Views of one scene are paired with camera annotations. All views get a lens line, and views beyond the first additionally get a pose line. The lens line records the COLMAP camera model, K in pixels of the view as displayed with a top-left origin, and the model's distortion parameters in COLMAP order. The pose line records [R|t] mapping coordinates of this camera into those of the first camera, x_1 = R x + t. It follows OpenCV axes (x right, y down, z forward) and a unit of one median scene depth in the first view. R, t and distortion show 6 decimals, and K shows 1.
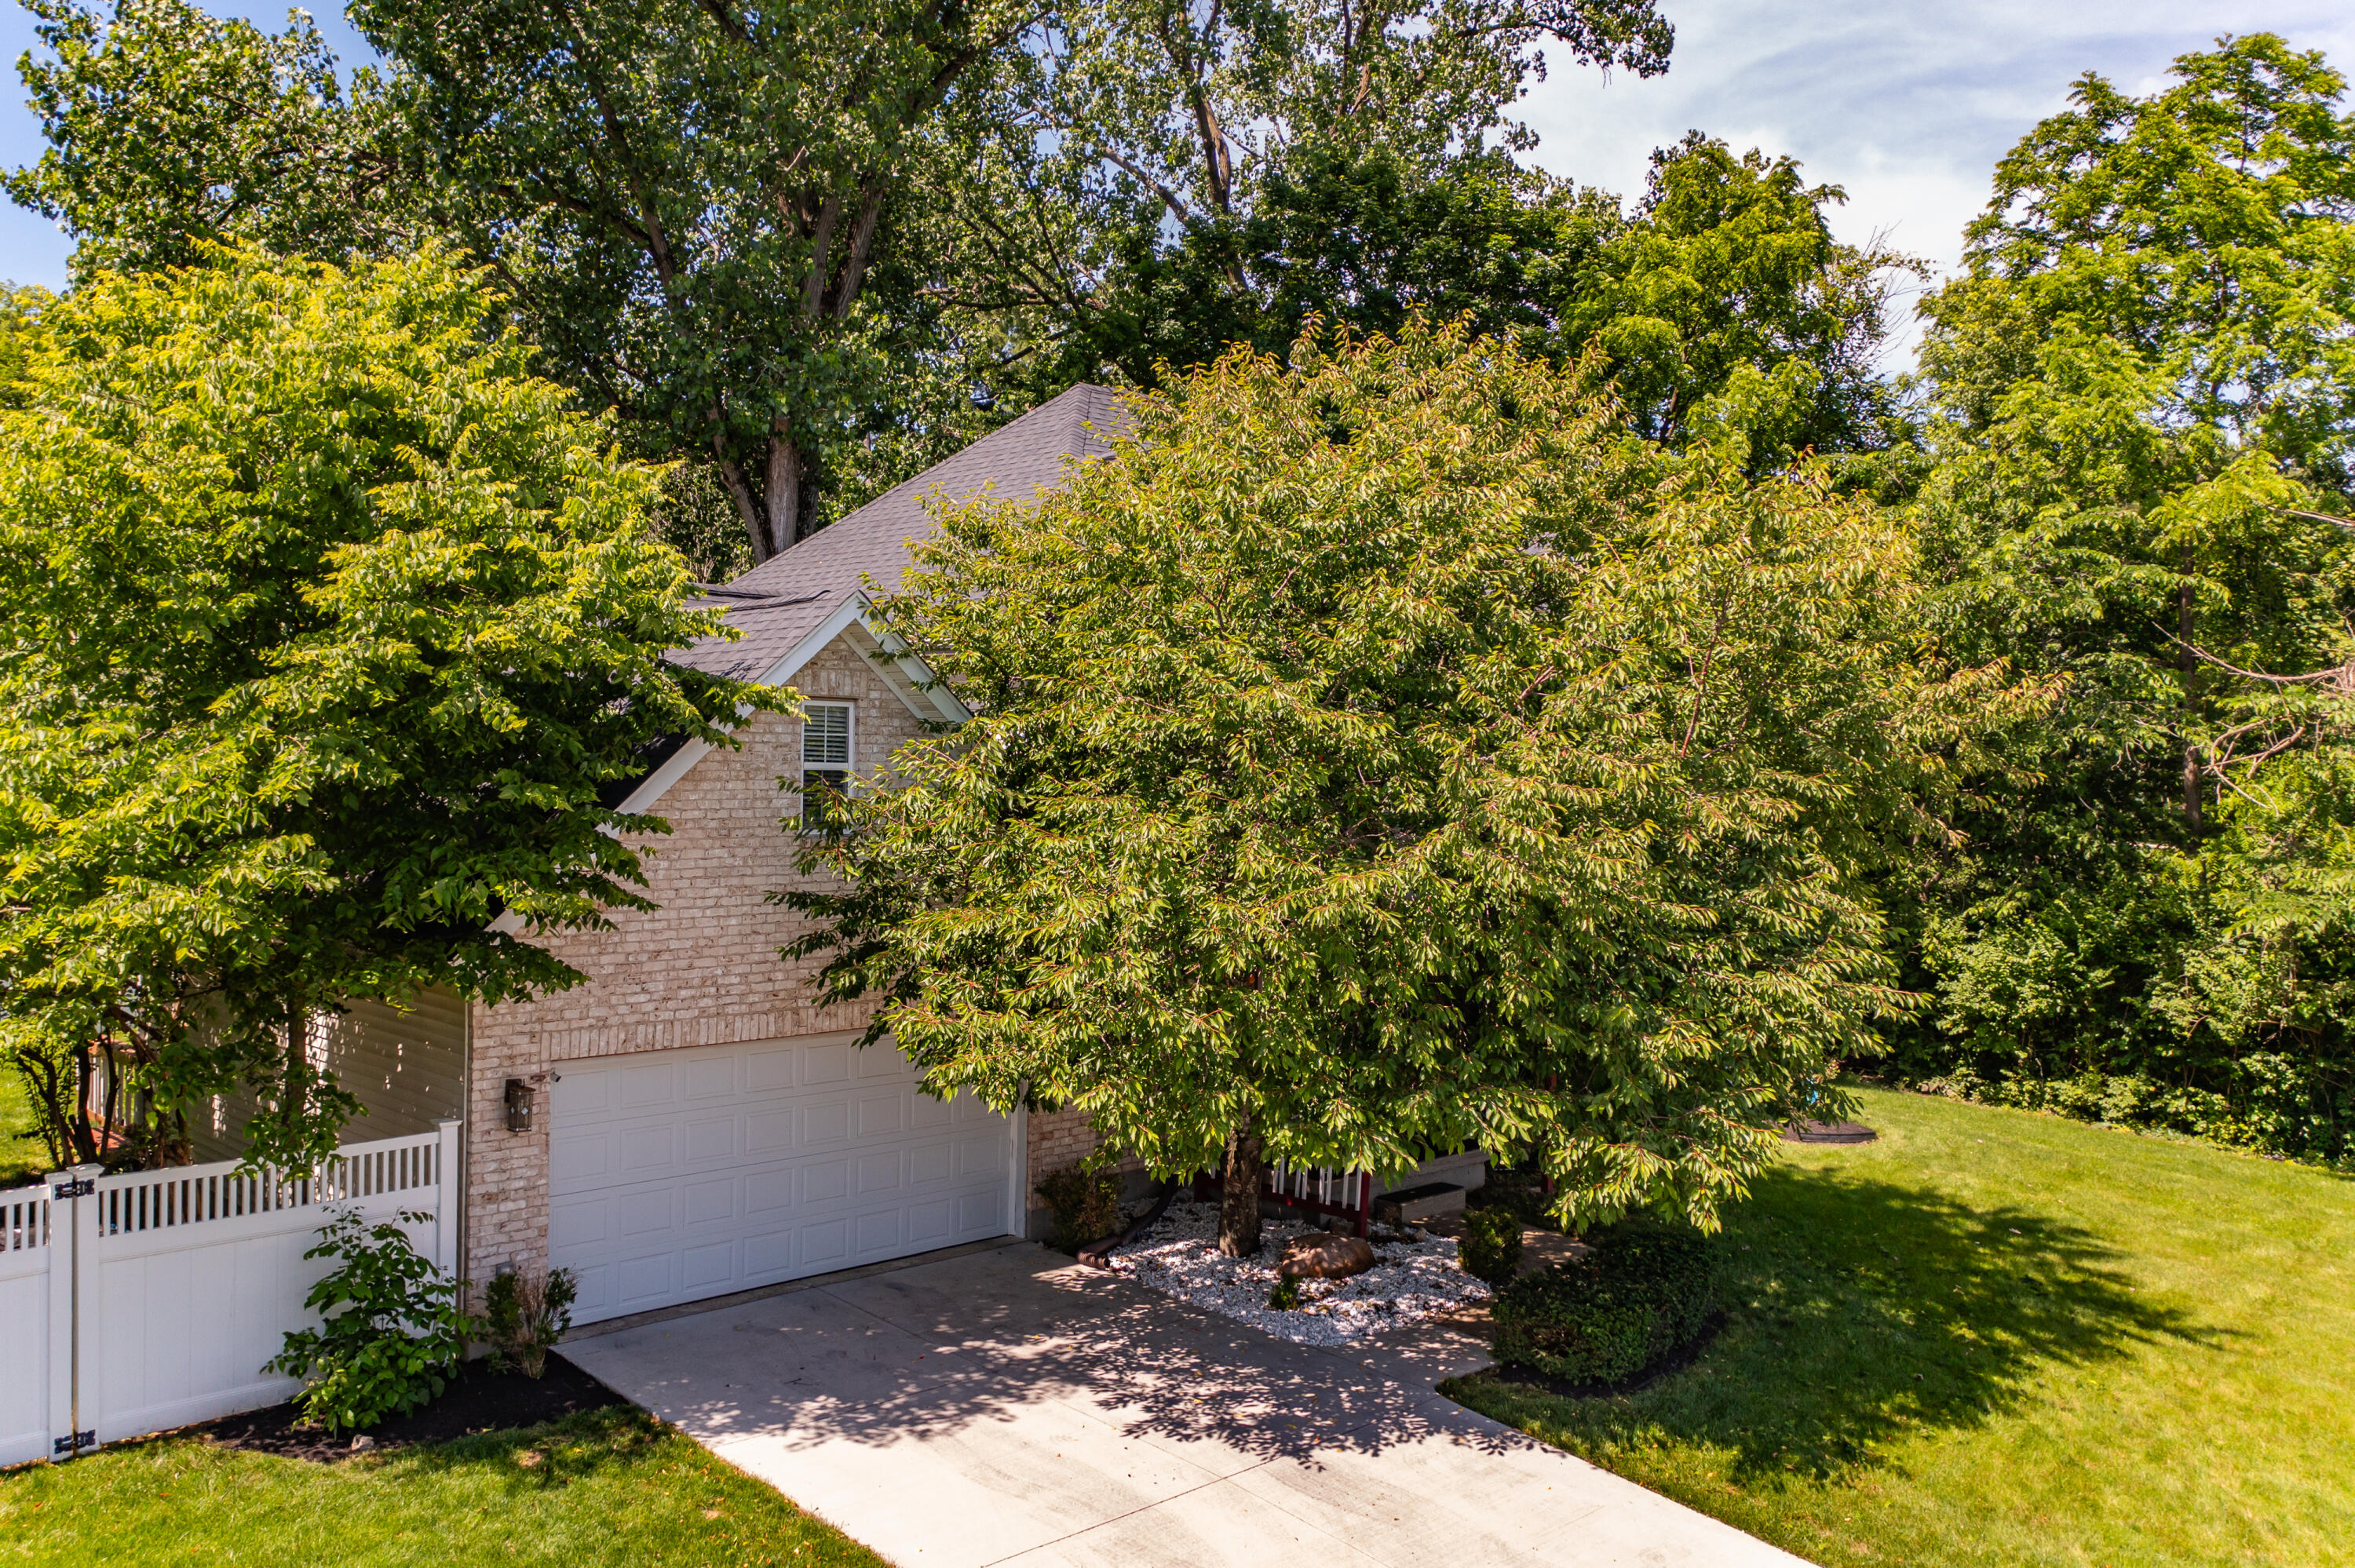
lens RADIAL K [[1926.8, 0, 1131.8], [0, 1926.8, 749.7], [0, 0, 1]] dist [0.031387, -0.013397]
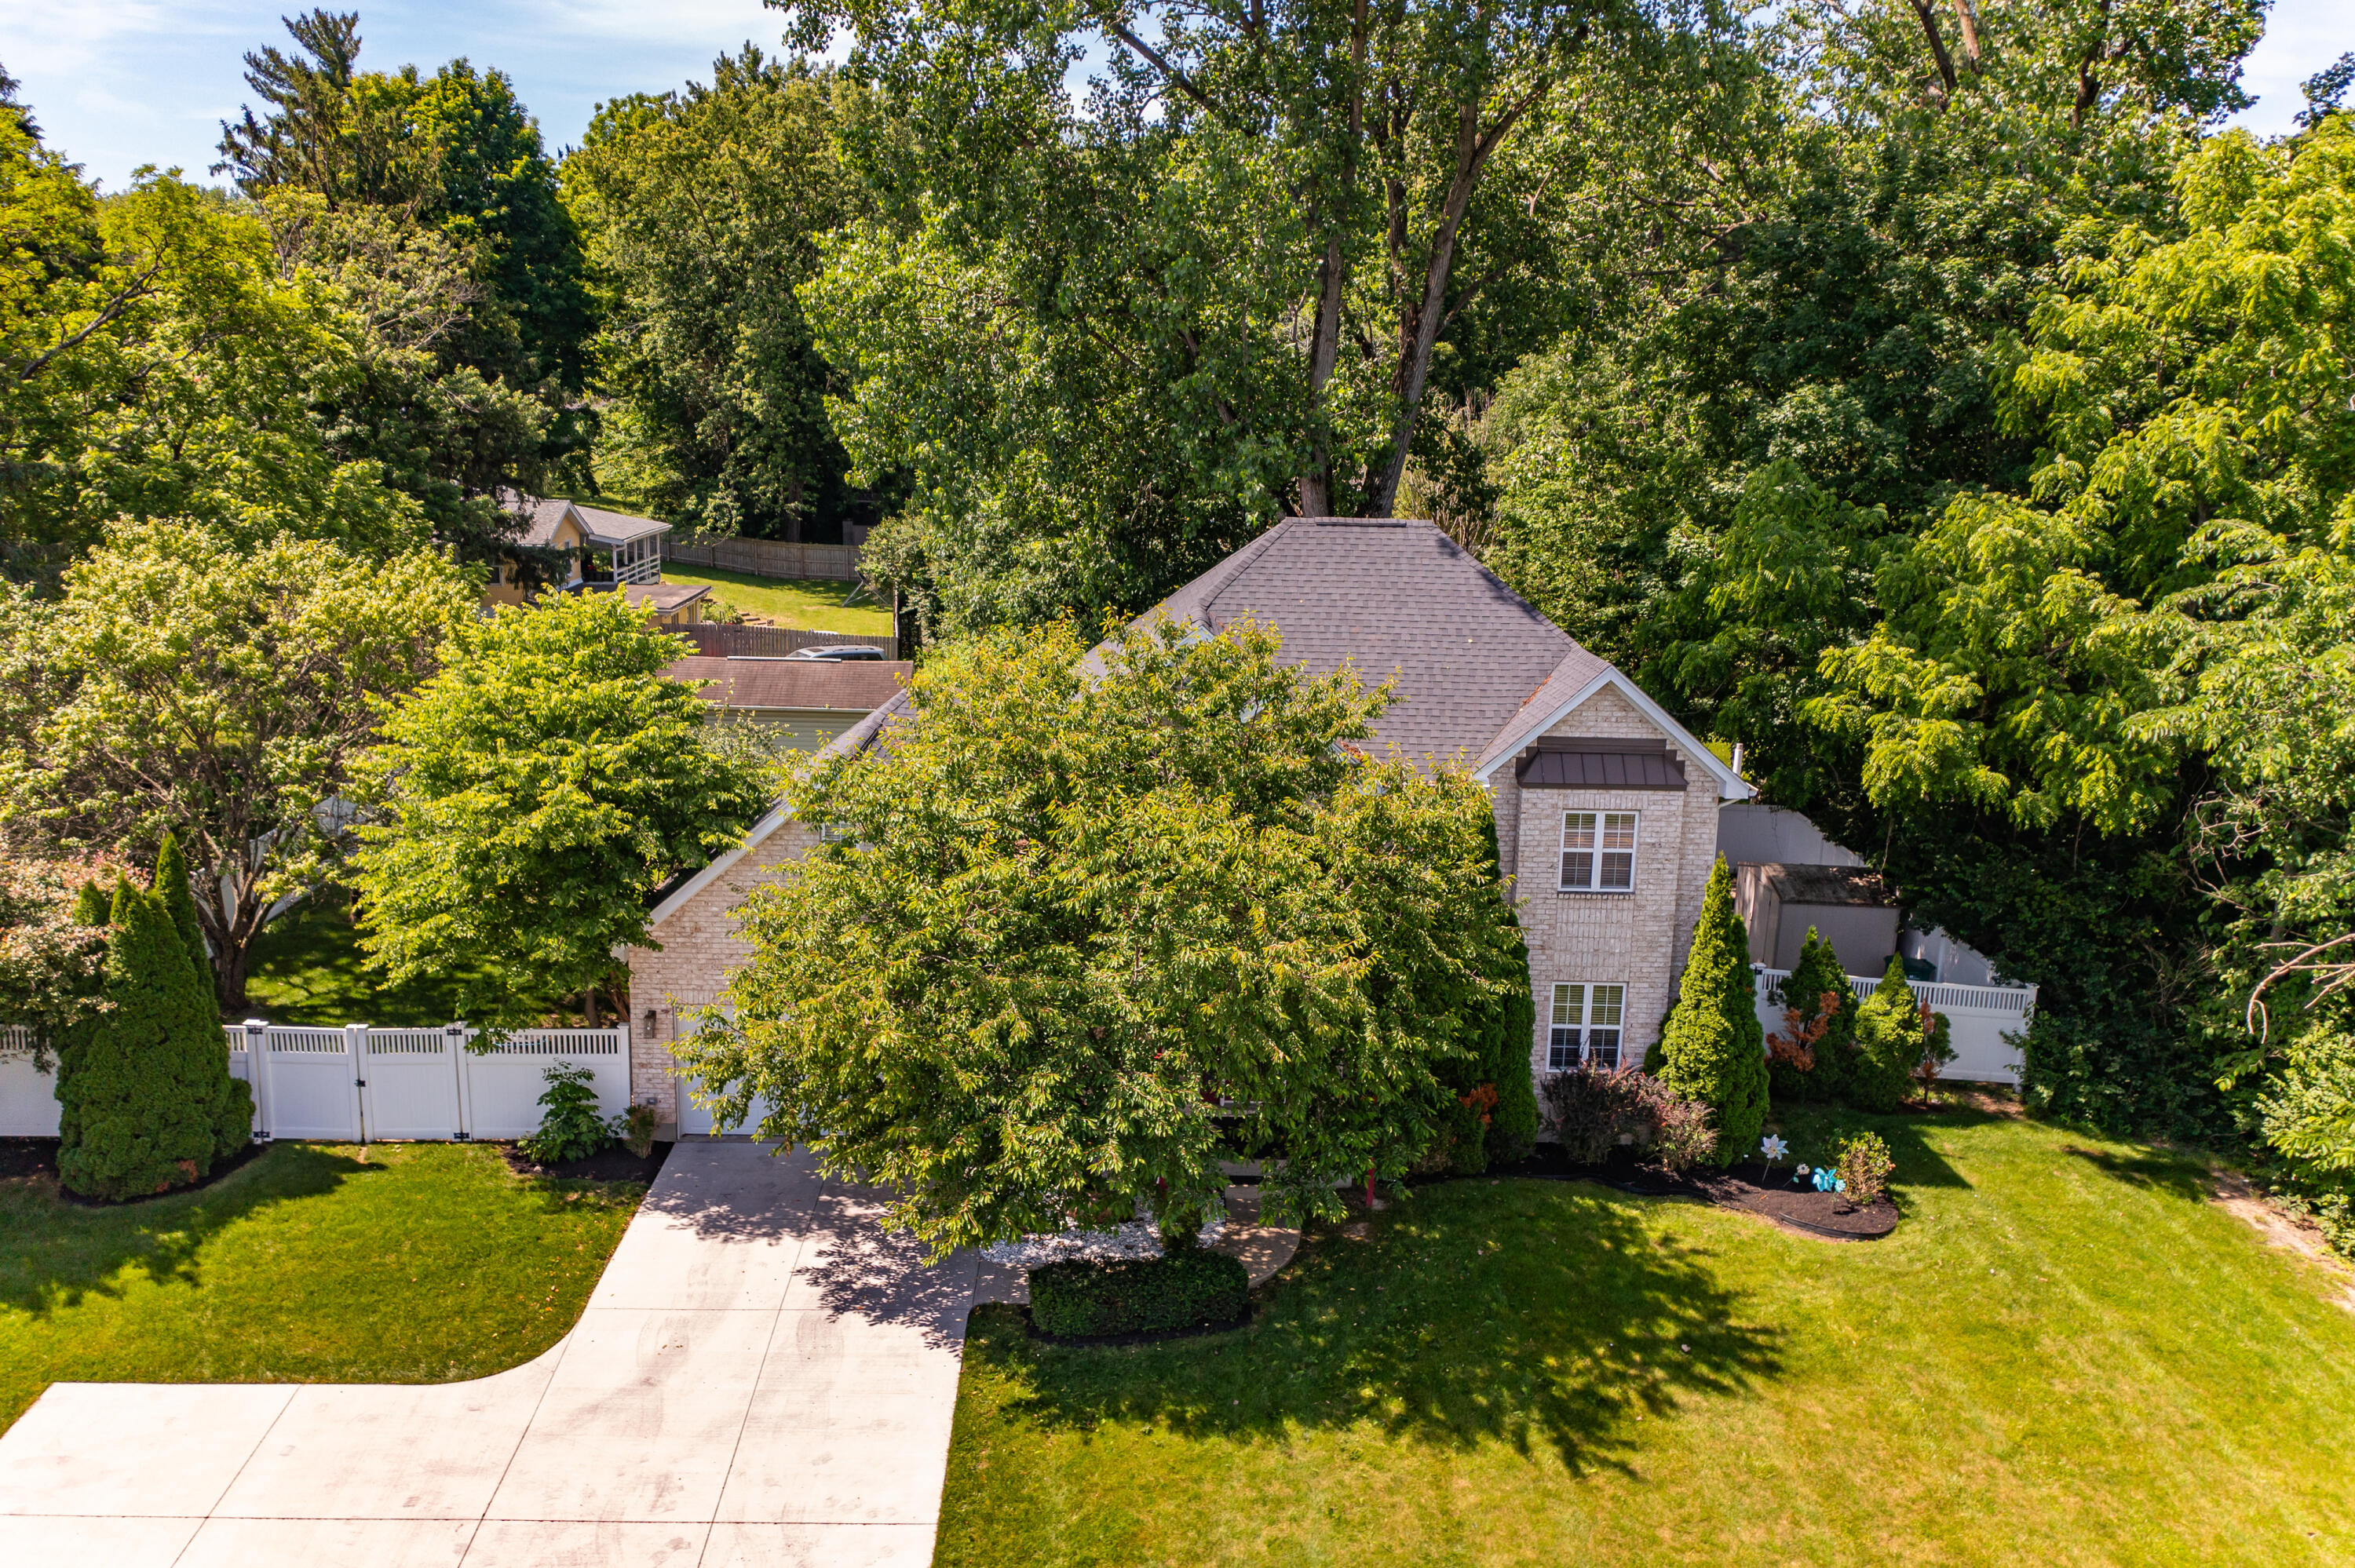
lens RADIAL K [[1926.8, 0, 1144.1], [0, 1926.8, 780.7], [0, 0, 1]] dist [0.031387, -0.013397]
pose [[0.729301, 0.143145, -0.669051, 1.326560], [-0.005260, 0.979013, 0.203728, -0.461619], [0.684172, -0.145060, 0.714749, -0.040055]]
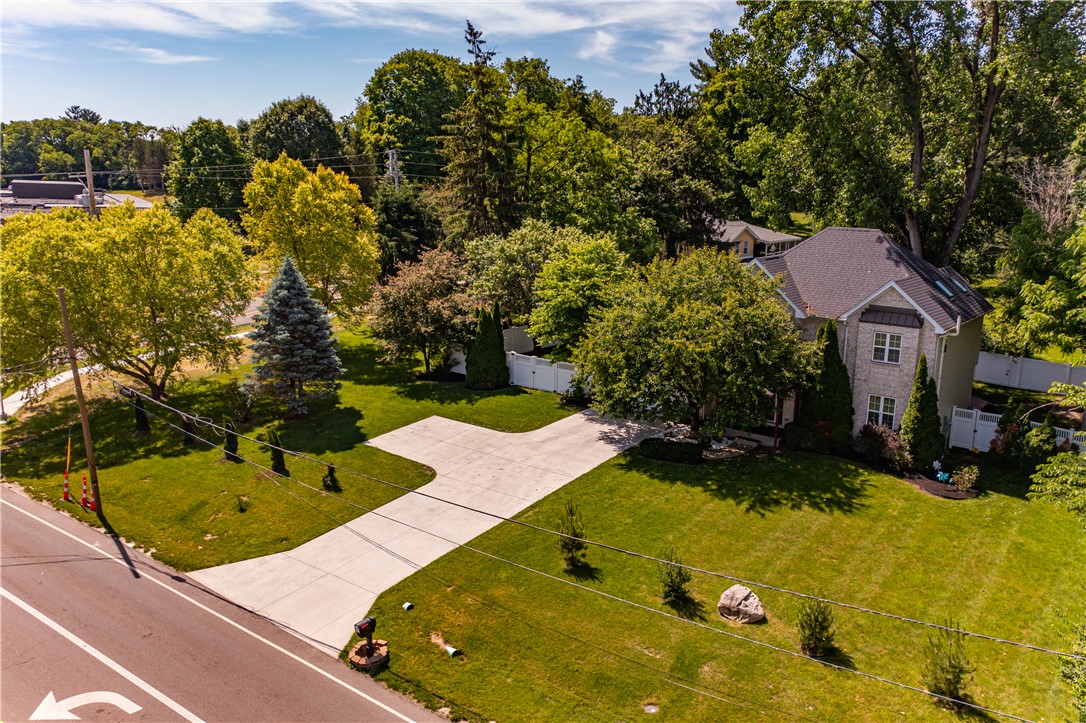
lens RADIAL K [[888.6, 0, 539.3], [0, 888.6, 357.2], [0, 0, 1]] dist [0.031387, -0.013397]
pose [[0.132968, 0.196015, -0.971544, 2.673790], [-0.003003, 0.980323, 0.197375, -0.460702], [0.991116, -0.023327, 0.130940, 0.370112]]
